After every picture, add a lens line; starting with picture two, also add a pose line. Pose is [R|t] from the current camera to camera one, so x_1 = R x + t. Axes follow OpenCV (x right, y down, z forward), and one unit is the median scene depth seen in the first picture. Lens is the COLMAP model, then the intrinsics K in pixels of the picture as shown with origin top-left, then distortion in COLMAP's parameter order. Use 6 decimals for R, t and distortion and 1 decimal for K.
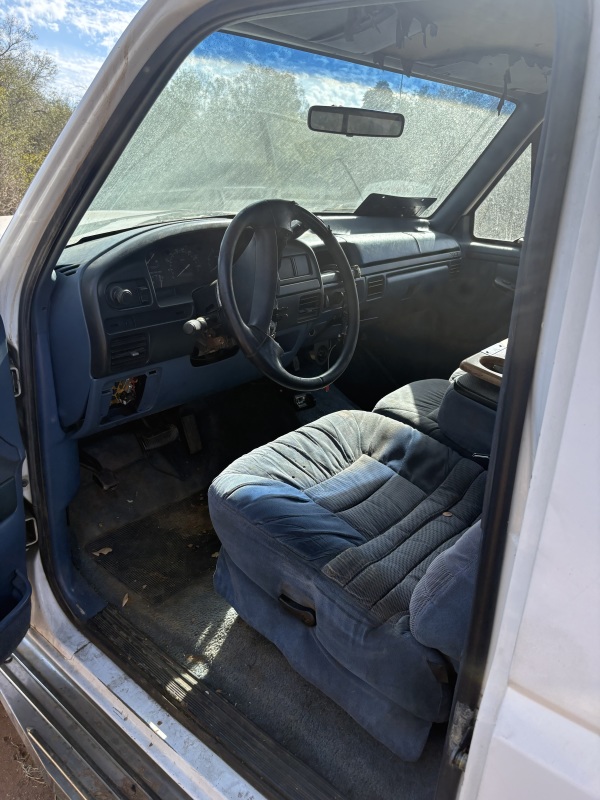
lens RADIAL K [[616.6, 0, 300.3], [0, 616.6, 398.5], [0, 0, 1]] dist [0.011563, 0.005494]
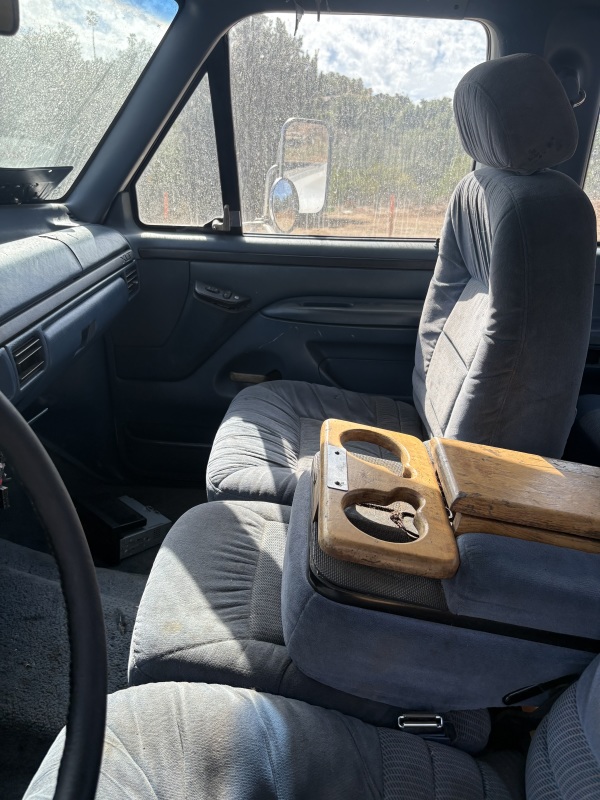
lens RADIAL K [[616.6, 0, 300.3], [0, 616.6, 399.1], [0, 0, 1]] dist [0.011563, 0.005494]
pose [[0.795897, -0.261570, 0.546012, 0.012933], [0.224205, 0.965075, 0.135510, -0.141208], [-0.562388, 0.014567, 0.826745, 0.391541]]
